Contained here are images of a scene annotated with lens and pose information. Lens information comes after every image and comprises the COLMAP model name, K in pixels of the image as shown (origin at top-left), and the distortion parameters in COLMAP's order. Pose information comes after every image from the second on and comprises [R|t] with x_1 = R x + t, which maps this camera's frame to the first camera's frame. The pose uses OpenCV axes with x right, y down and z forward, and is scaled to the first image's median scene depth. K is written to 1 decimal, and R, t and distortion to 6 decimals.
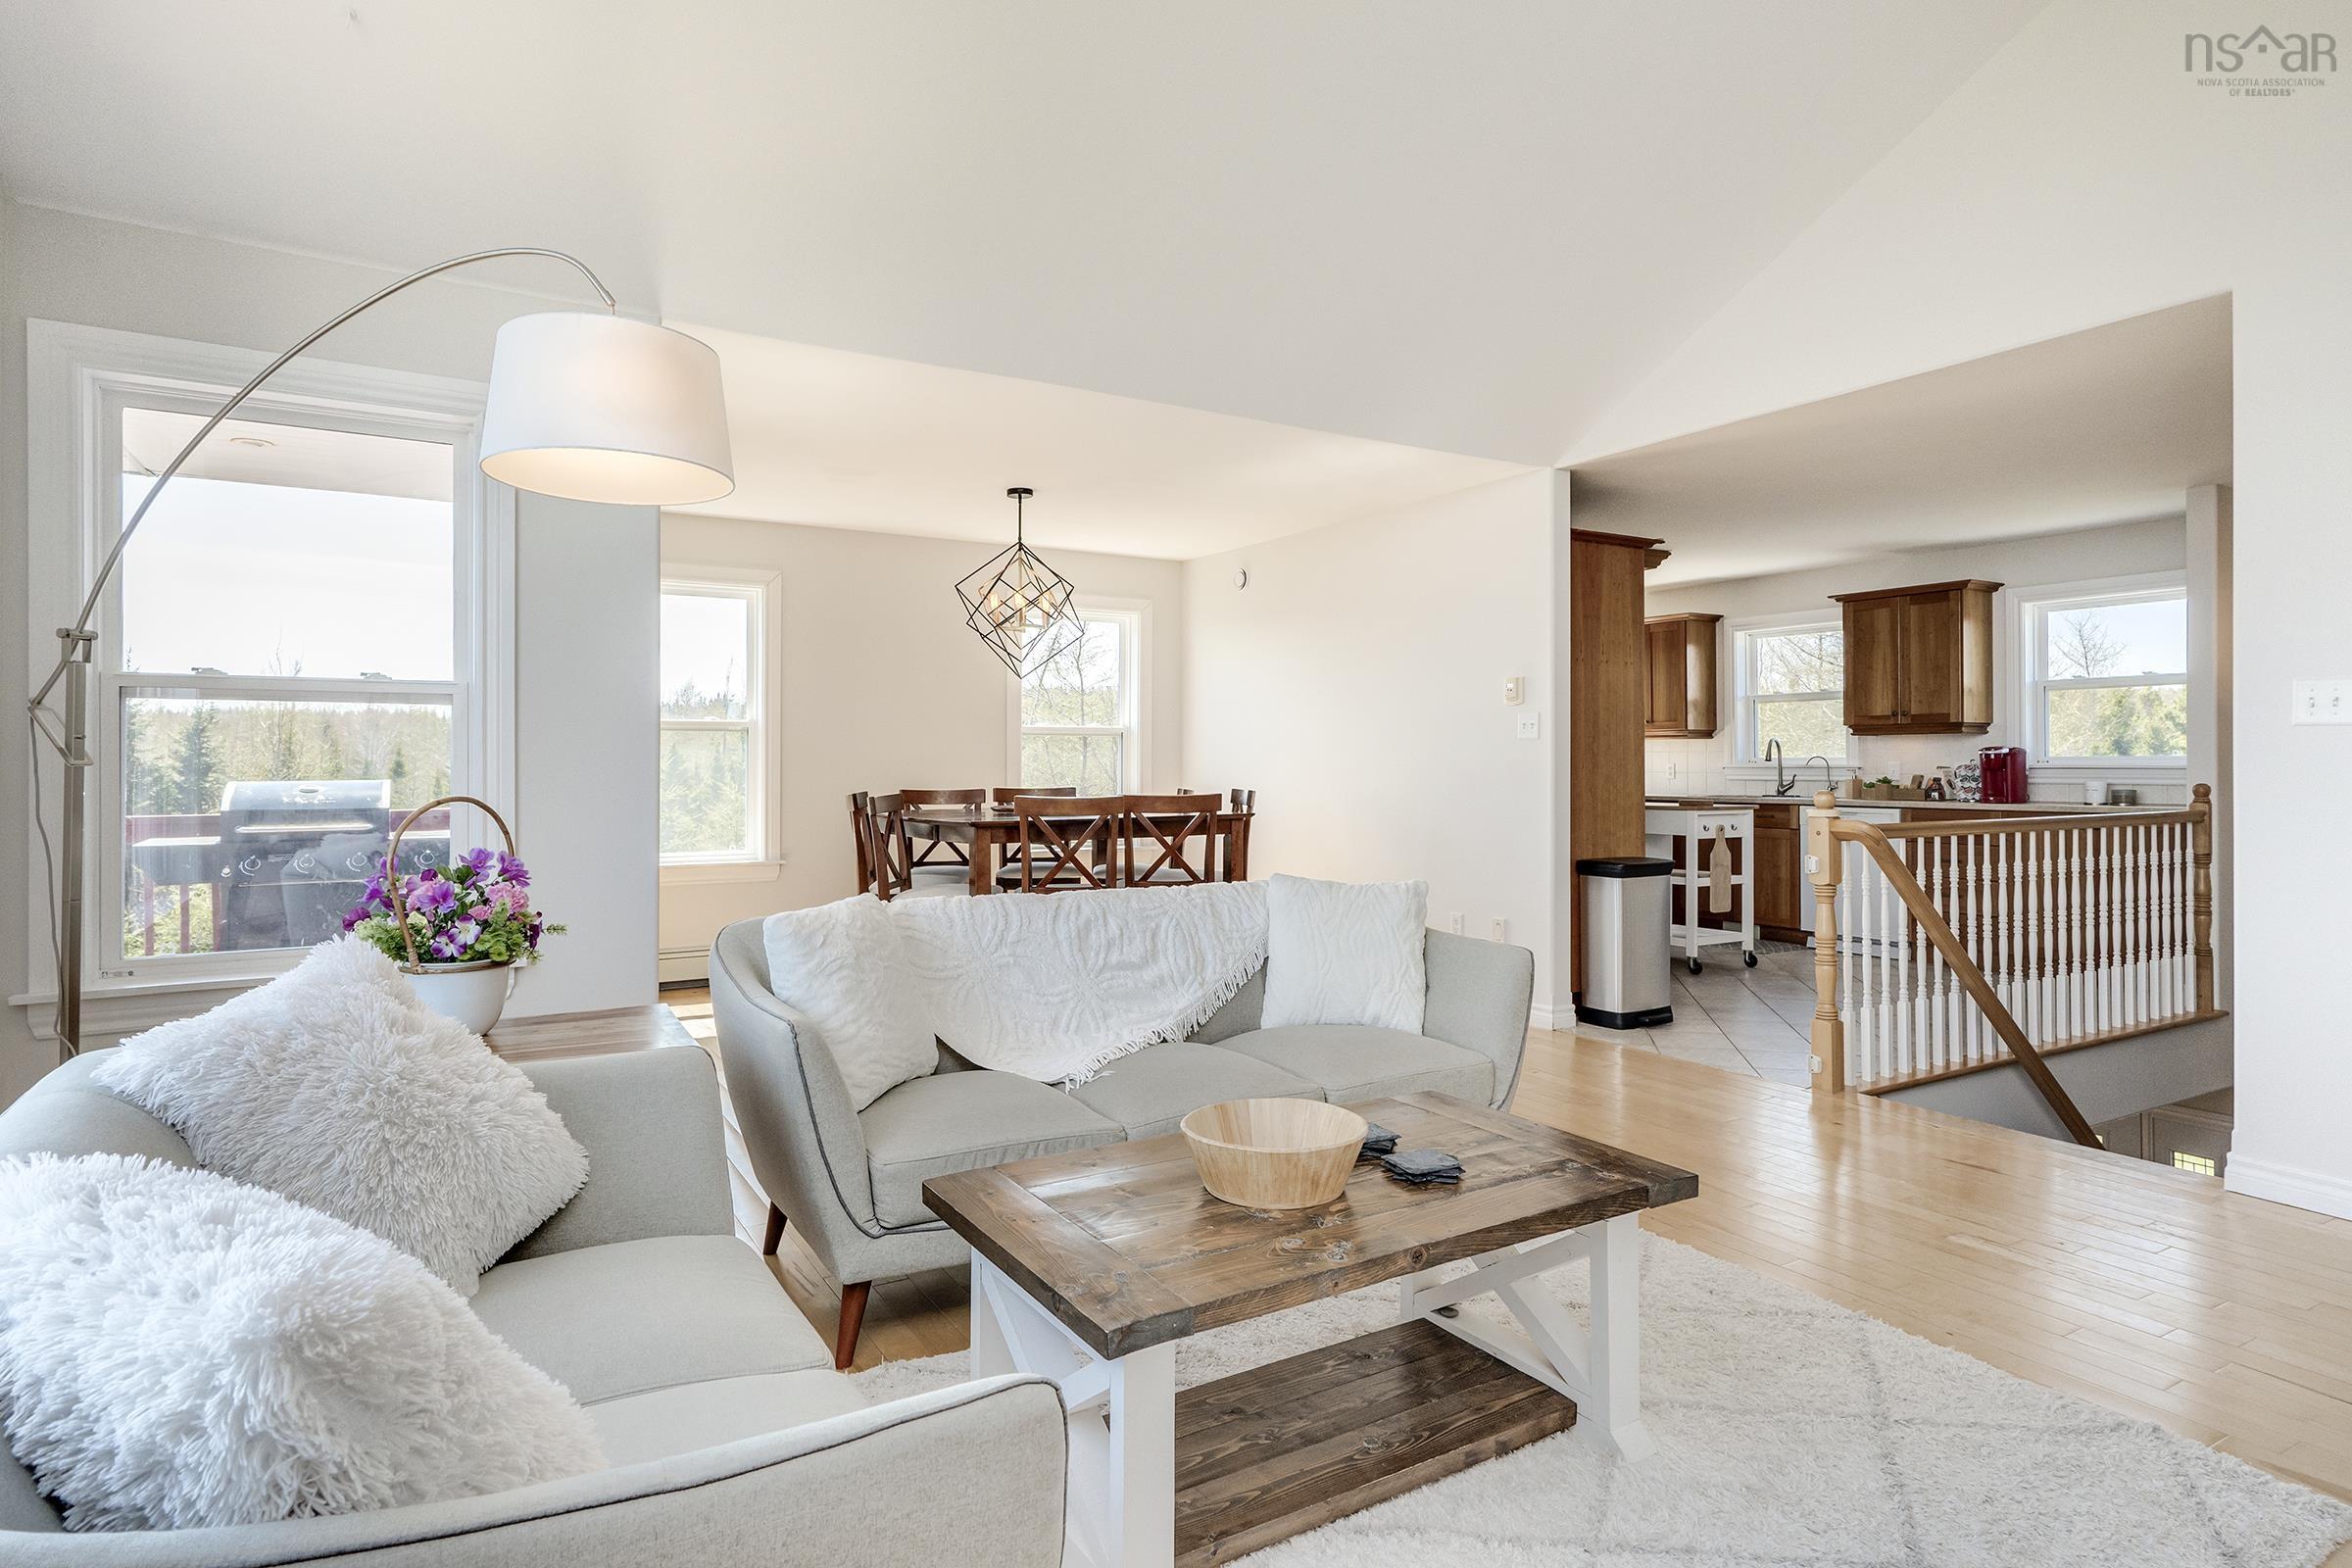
lens RADIAL K [[1287.2, 0, 1168.0], [0, 1287.2, 755.7], [0, 0, 1]] dist [0.008240, 0.000540]
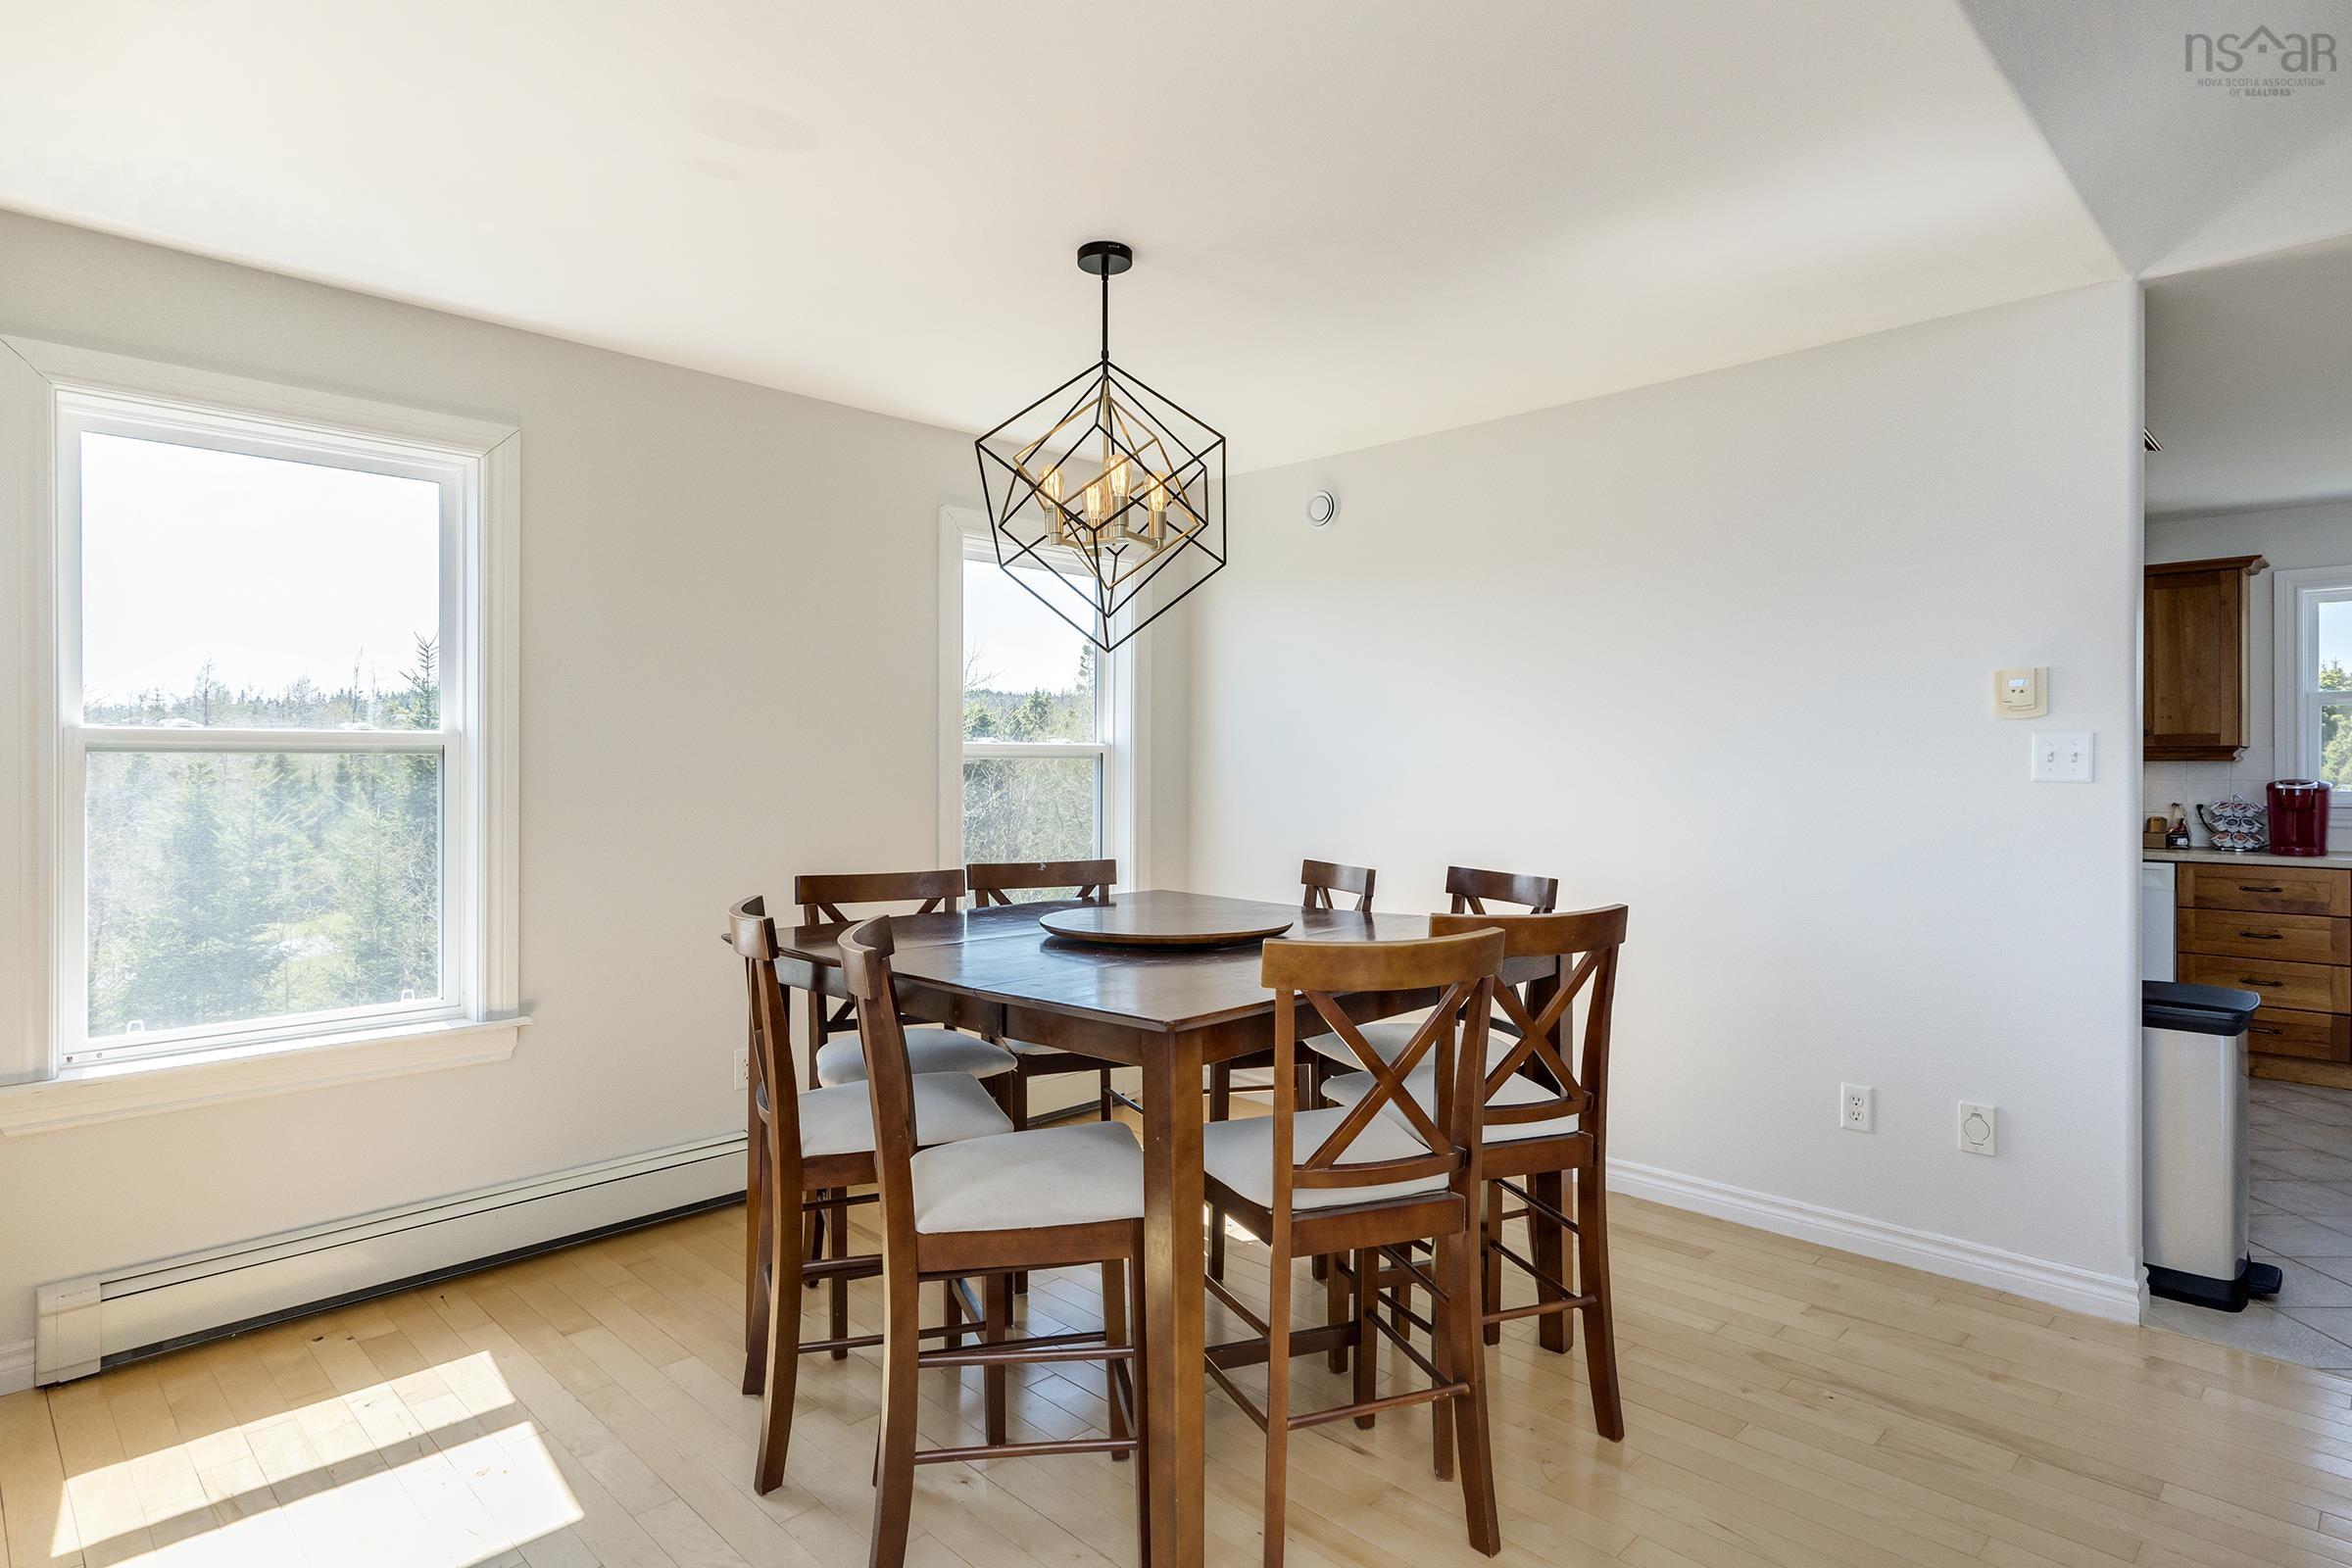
lens RADIAL K [[1246.2, 0, 1180.3], [0, 1246.2, 766.3], [0, 0, 1]] dist [0.013433, -0.000205]
pose [[0.967862, 0.001428, 0.251477, -0.166007], [-0.002619, 0.999987, 0.004400, -0.015995], [-0.251468, -0.004917, 0.967853, 0.446895]]
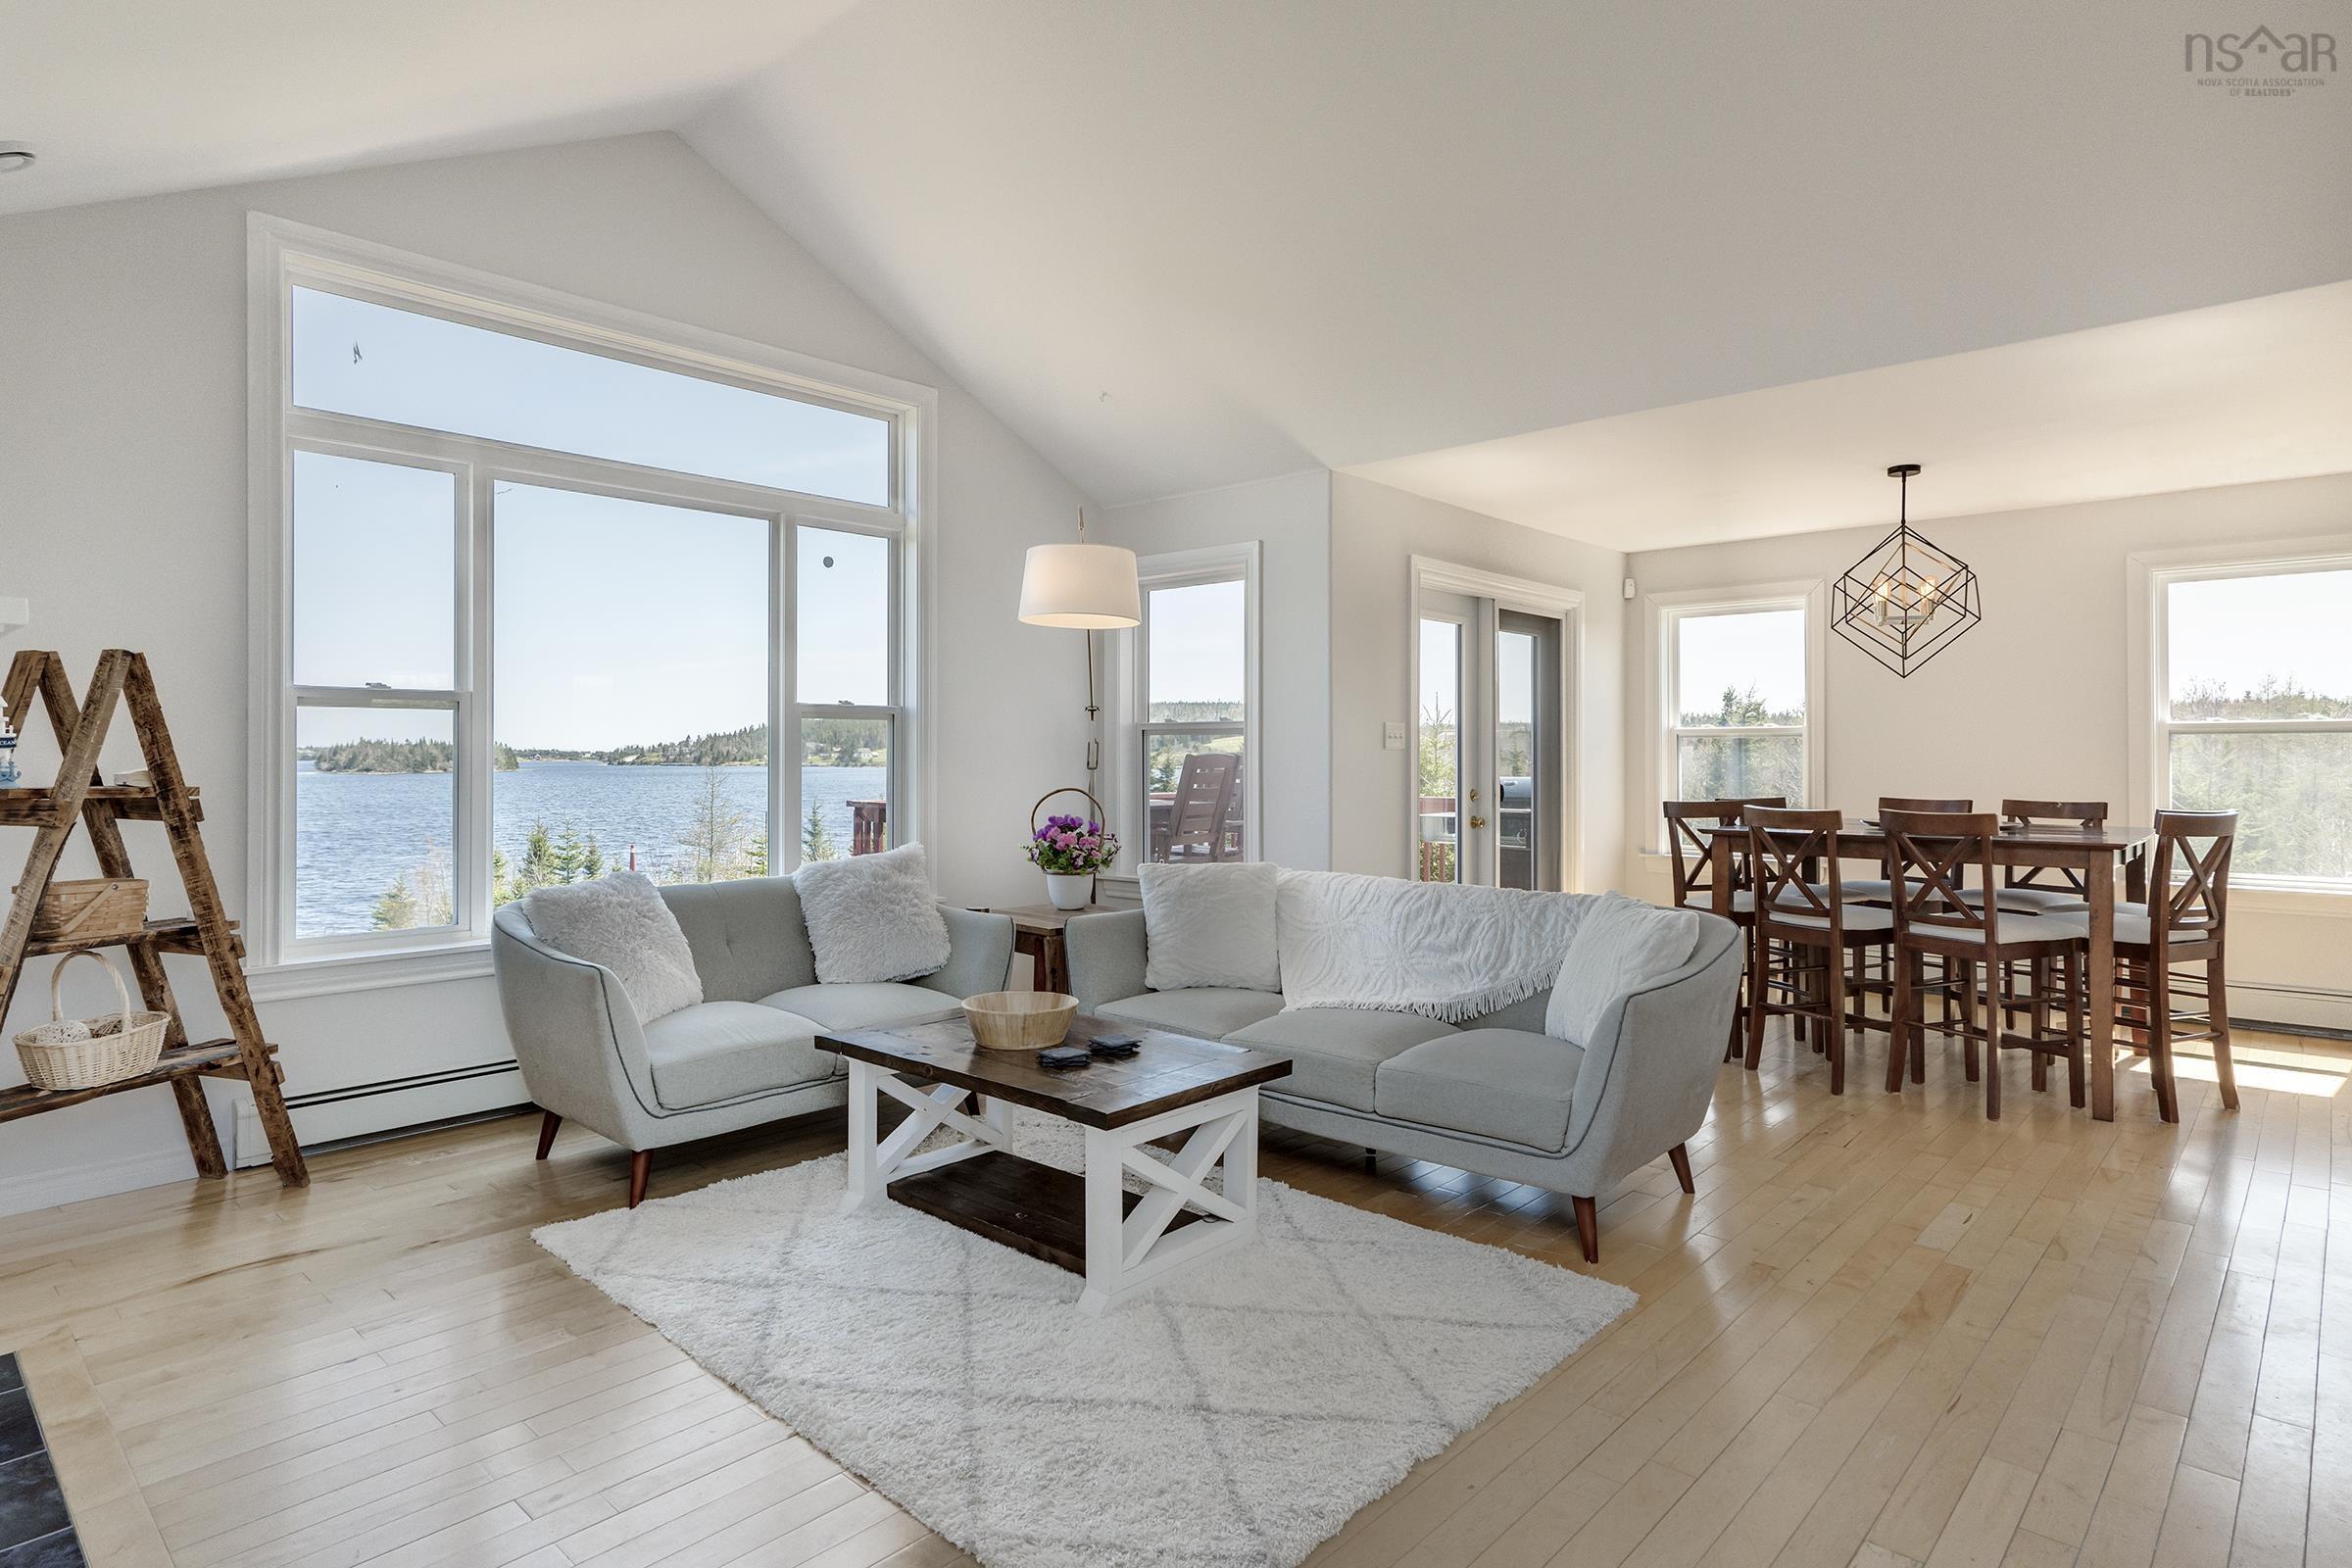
lens RADIAL K [[1261.2, 0, 1169.9], [0, 1261.2, 739.2], [0, 0, 1]] dist [0.002556, 0.001433]
pose [[0.275484, -0.010824, -0.961245, 0.476607], [0.003070, 0.999941, -0.010379, -0.007236], [0.961301, -0.000092, 0.275501, 0.216822]]
